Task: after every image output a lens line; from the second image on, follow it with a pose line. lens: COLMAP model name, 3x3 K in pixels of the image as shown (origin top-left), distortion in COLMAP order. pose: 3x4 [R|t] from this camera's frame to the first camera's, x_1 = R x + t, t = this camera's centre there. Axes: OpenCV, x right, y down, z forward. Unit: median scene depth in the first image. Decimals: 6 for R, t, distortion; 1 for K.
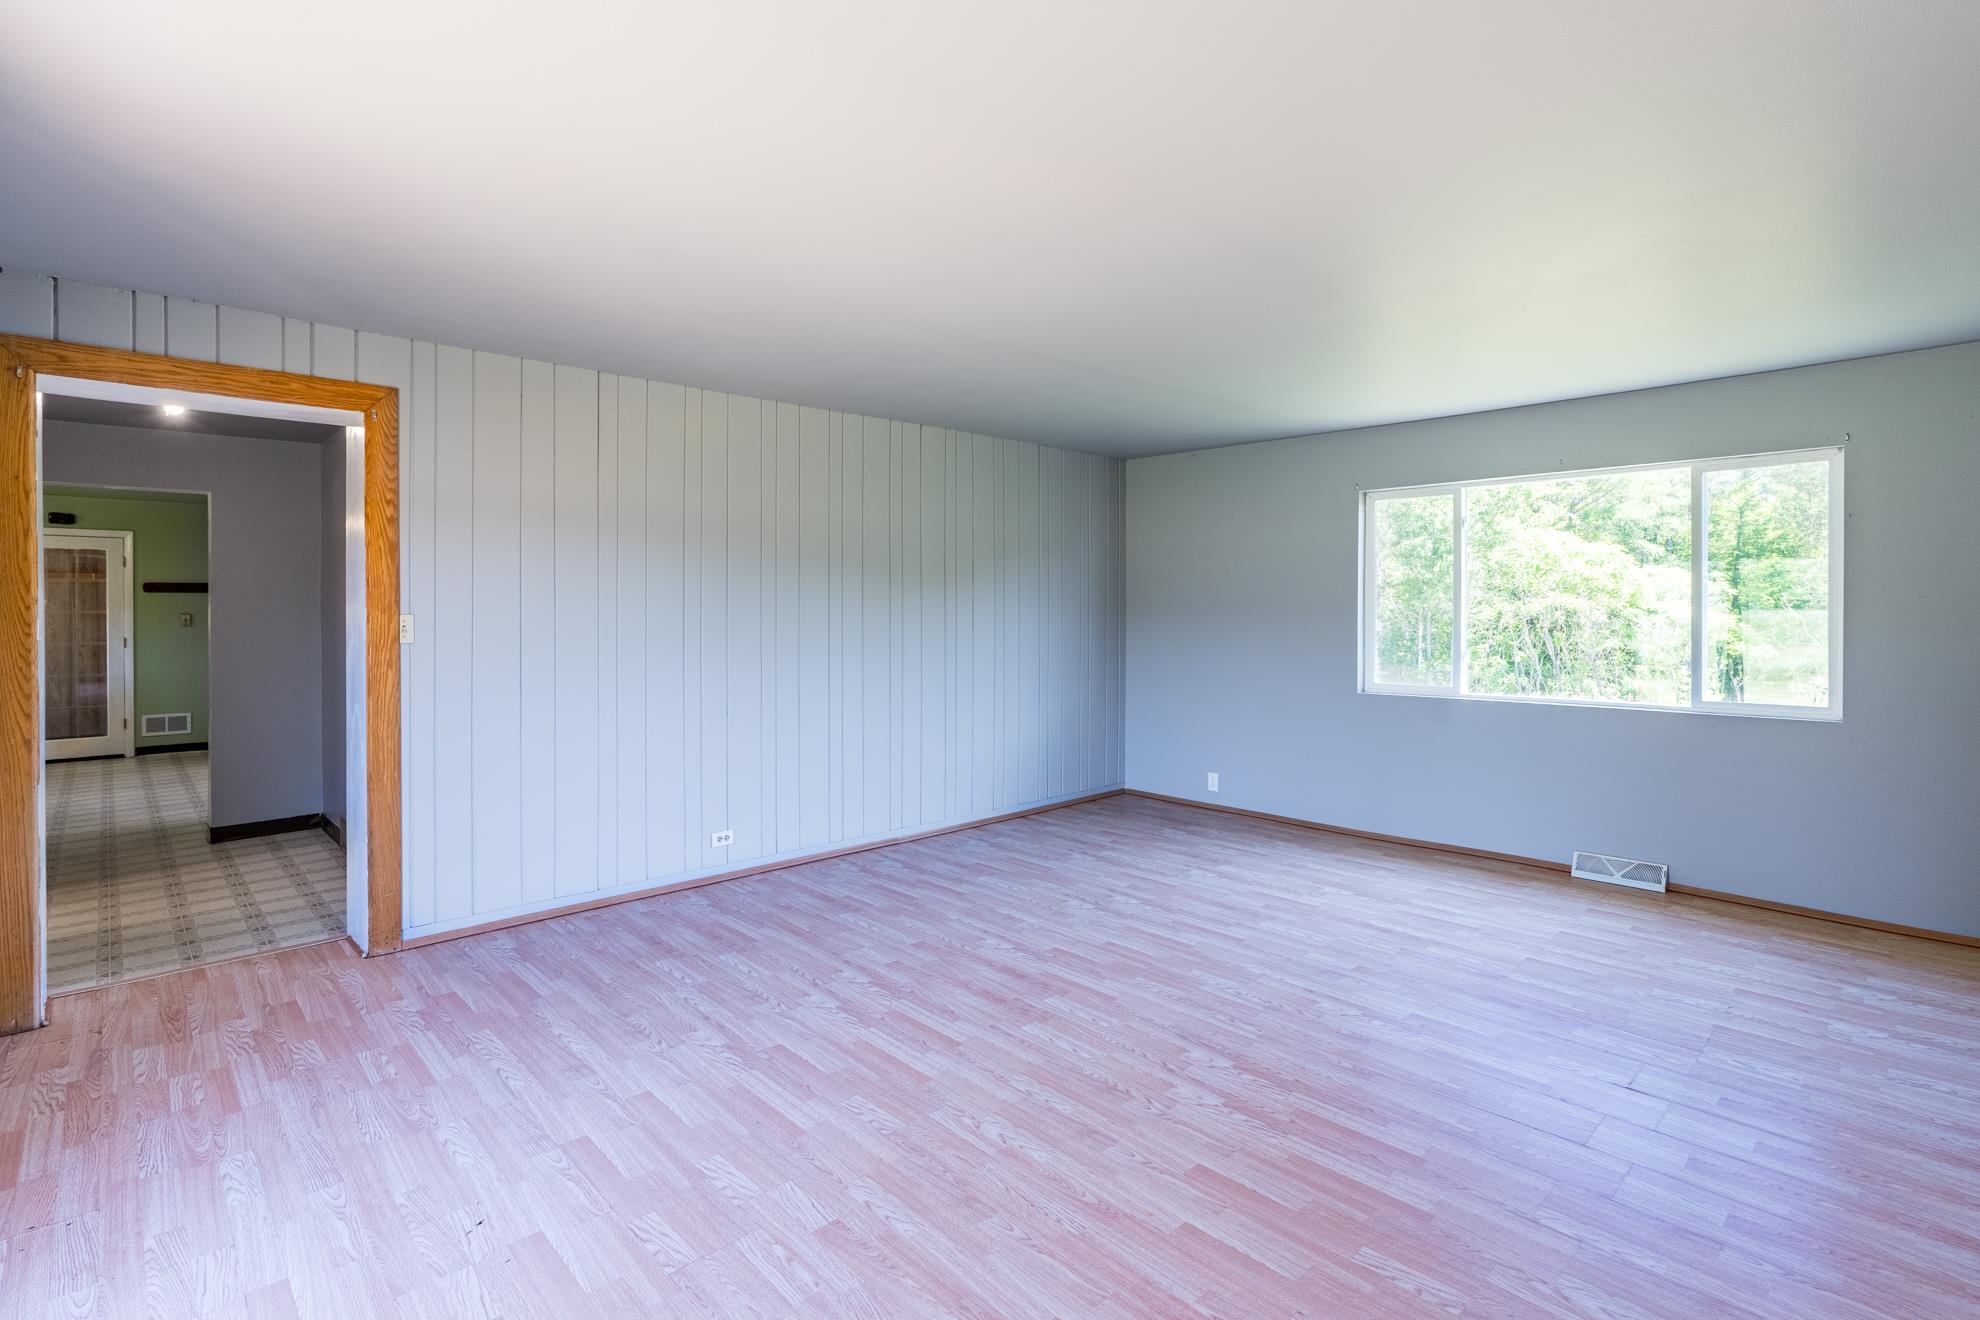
lens RADIAL K [[900.7, 0, 925.2], [0, 900.7, 608.5], [0, 0, 1]] dist [-0.006819, 0.002953]
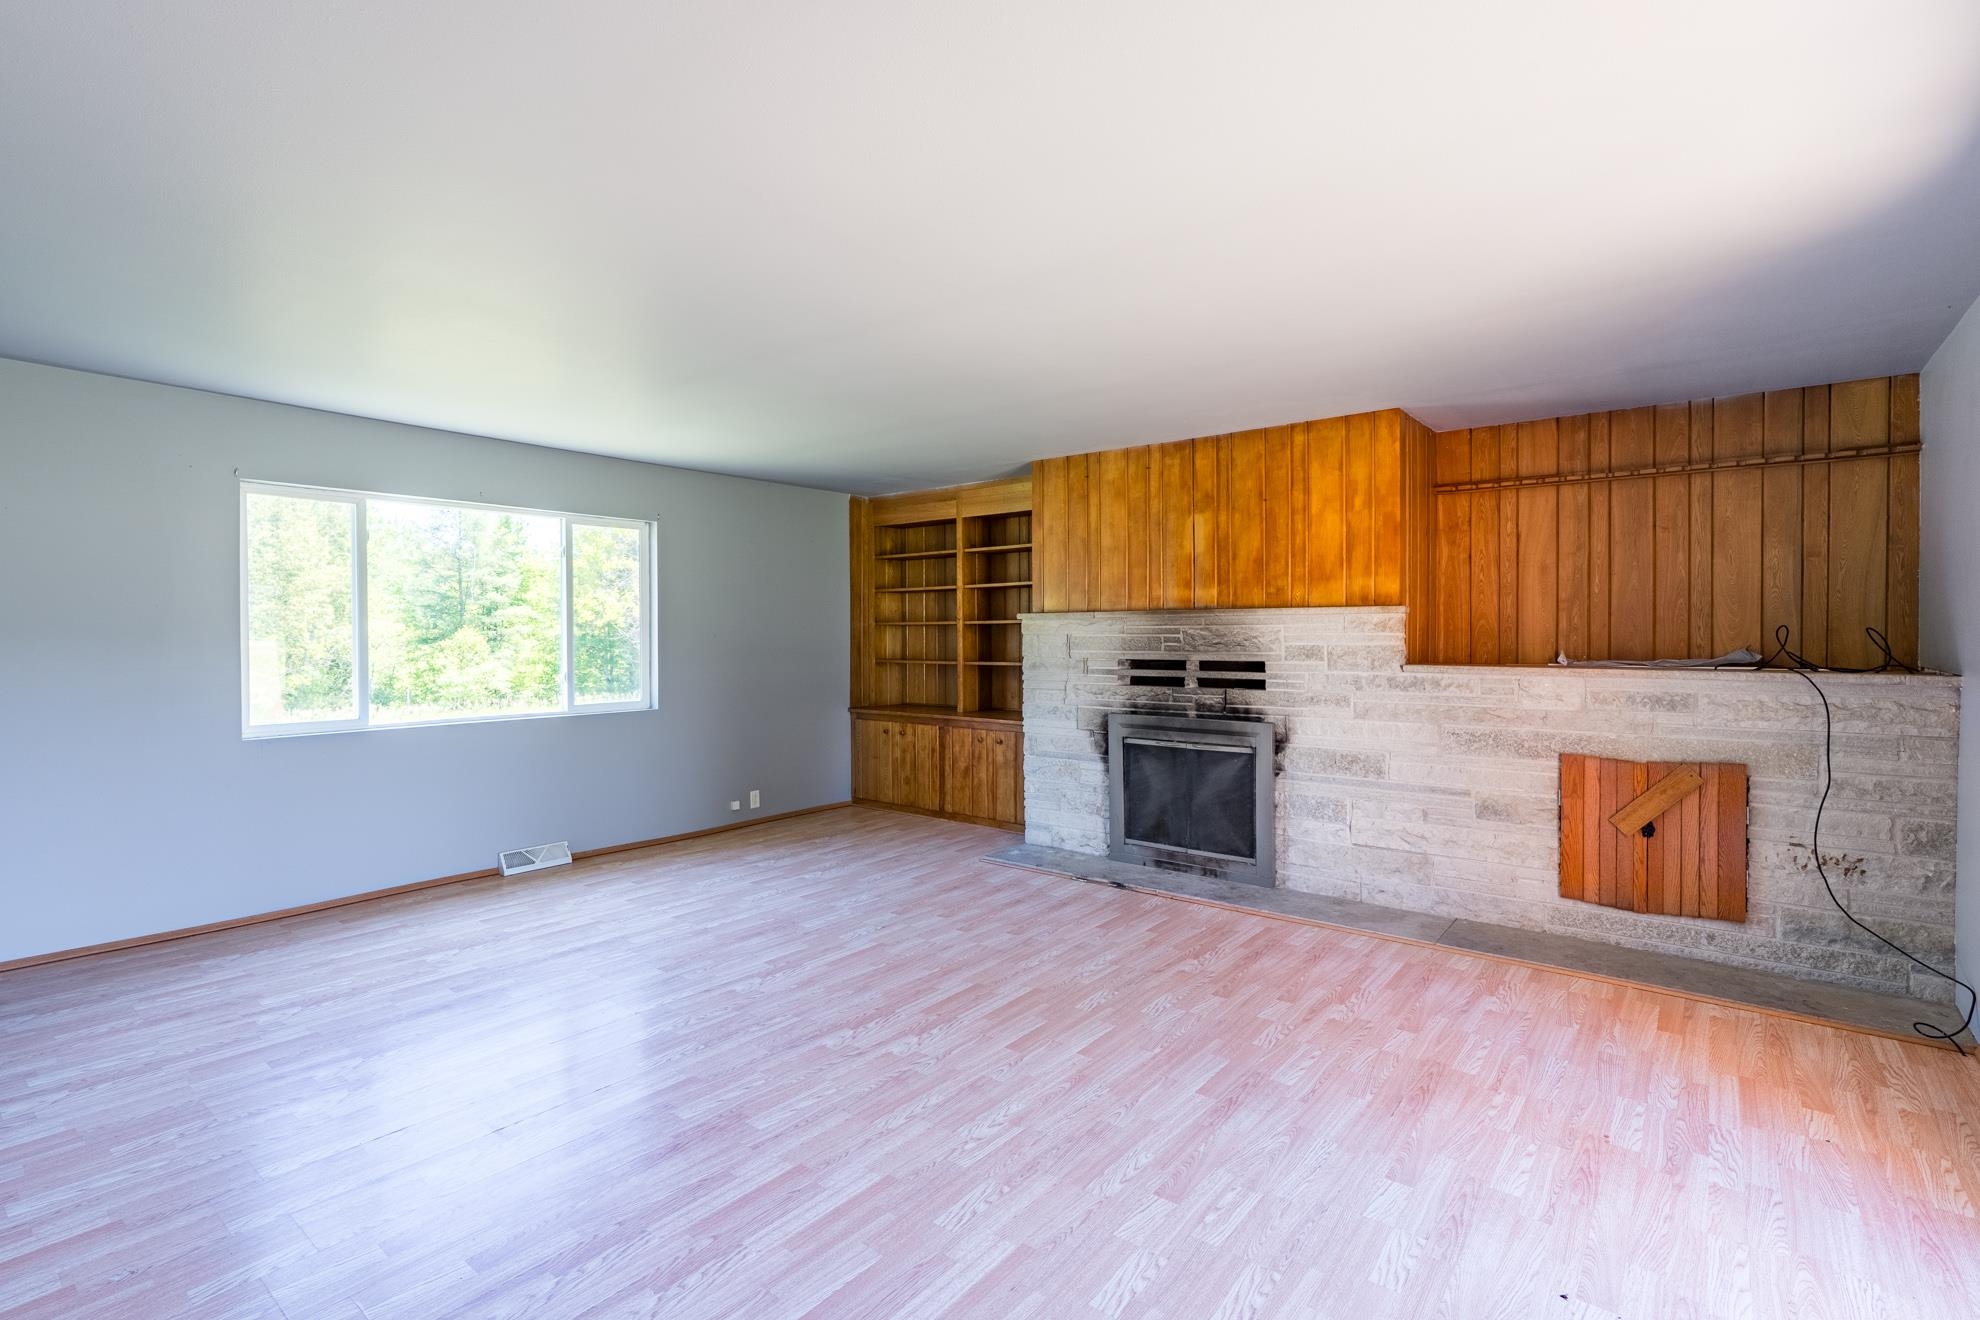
lens RADIAL K [[900.7, 0, 1011.2], [0, 900.7, 649.3], [0, 0, 1]] dist [-0.006819, 0.002953]
pose [[-0.174228, -0.012998, 0.984619, -0.621088], [-0.007225, 0.999903, 0.011922, -0.000717], [-0.984679, -0.005037, -0.174305, 0.741060]]
